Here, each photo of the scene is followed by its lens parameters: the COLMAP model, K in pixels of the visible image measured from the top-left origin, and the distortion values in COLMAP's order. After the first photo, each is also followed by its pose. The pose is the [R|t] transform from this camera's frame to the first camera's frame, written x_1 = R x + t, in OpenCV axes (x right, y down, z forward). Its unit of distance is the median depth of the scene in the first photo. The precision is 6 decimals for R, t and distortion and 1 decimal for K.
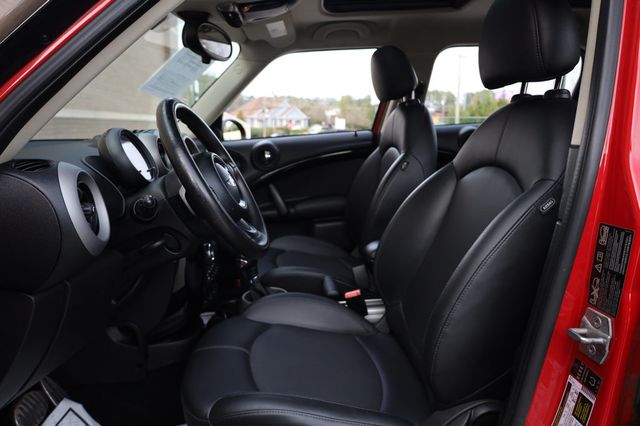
lens RADIAL K [[448.4, 0, 319.4], [0, 448.4, 210.3], [0, 0, 1]] dist [-0.005731, -0.006350]
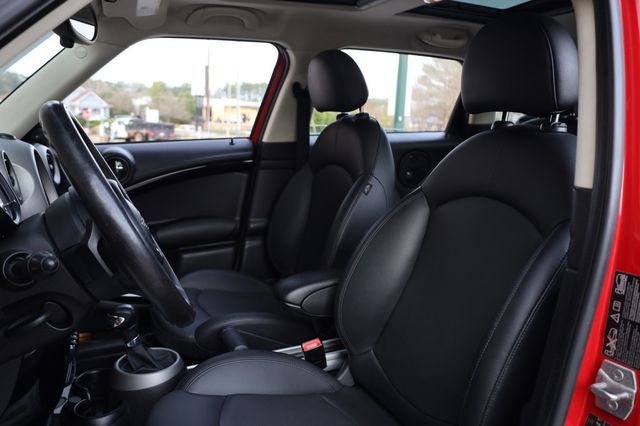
lens RADIAL K [[519.7, 0, 319.8], [0, 519.7, 212.5], [0, 0, 1]] dist [-0.005490, 0.004340]
pose [[0.934028, -0.017929, 0.356749, -0.117548], [0.021773, 0.999740, -0.006761, -0.033758], [-0.356535, 0.014083, 0.934176, 0.060530]]
